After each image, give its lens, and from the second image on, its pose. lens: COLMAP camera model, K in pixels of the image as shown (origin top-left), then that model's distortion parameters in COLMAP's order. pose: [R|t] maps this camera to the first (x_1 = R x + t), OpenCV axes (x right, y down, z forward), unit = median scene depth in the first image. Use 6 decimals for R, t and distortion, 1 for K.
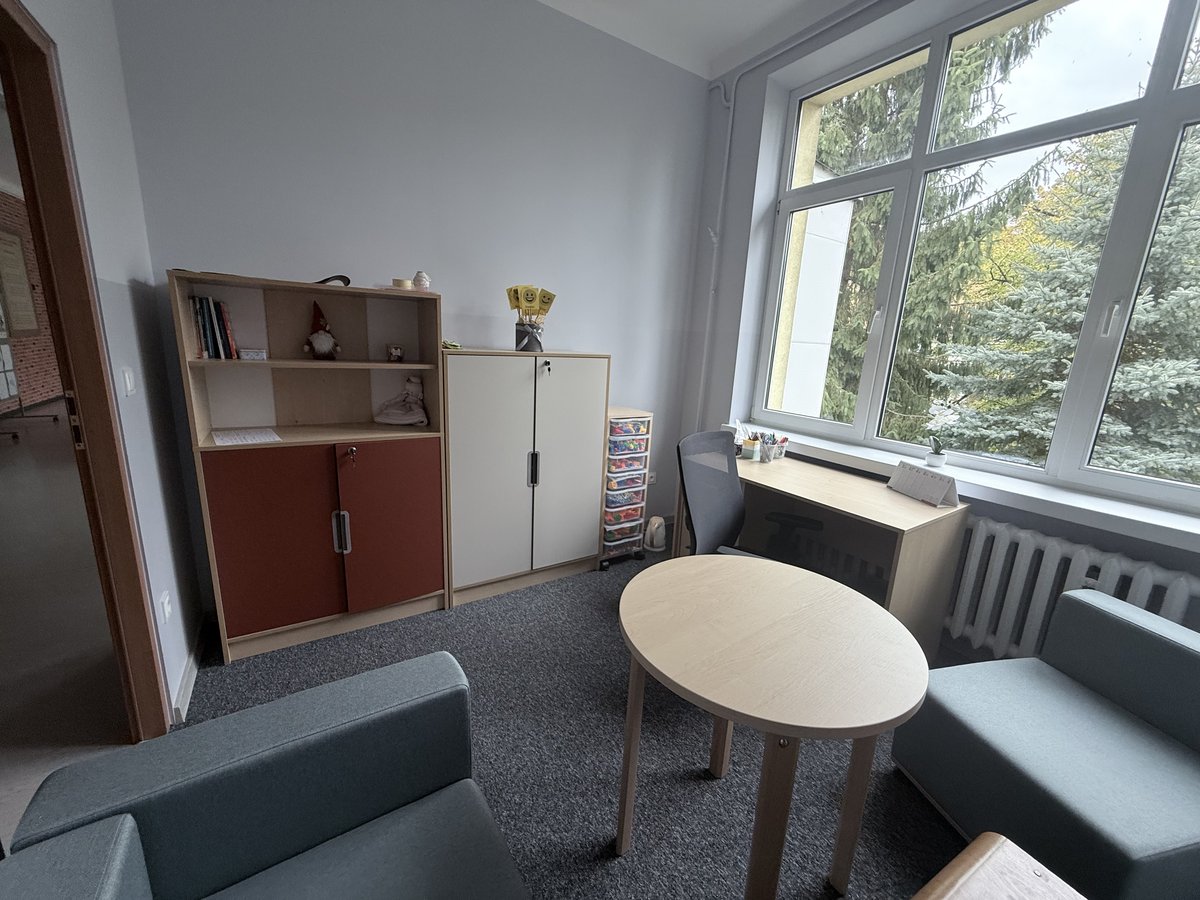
lens RADIAL K [[477.0, 0, 600.2], [0, 477.0, 450.9], [0, 0, 1]] dist [-0.001125, 0.000029]
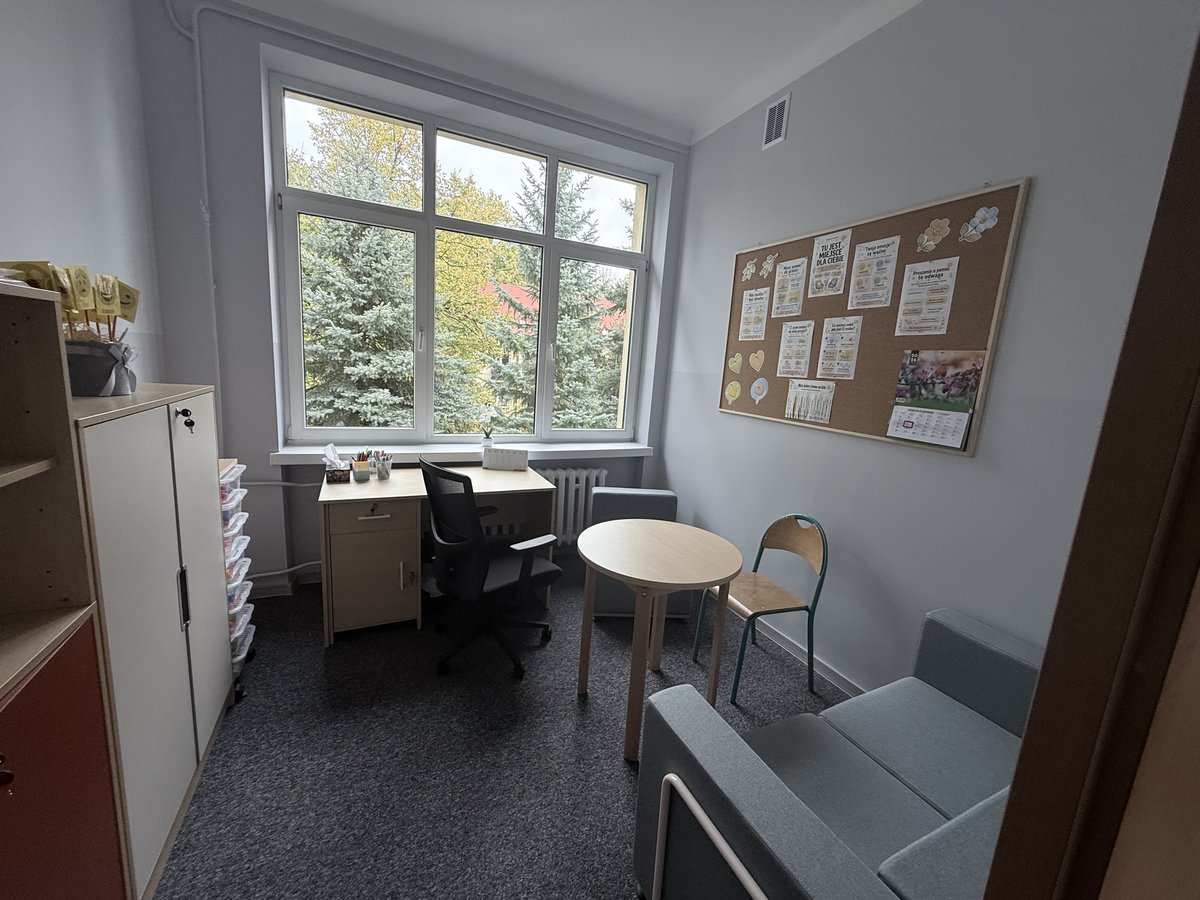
lens RADIAL K [[477.0, 0, 599.6], [0, 477.0, 447.7], [0, 0, 1]] dist [-0.001125, 0.000029]
pose [[0.133372, -0.208460, 0.968894, -0.607835], [0.162475, 0.969001, 0.186117, -0.166688], [-0.977657, 0.132599, 0.163108, 0.409030]]
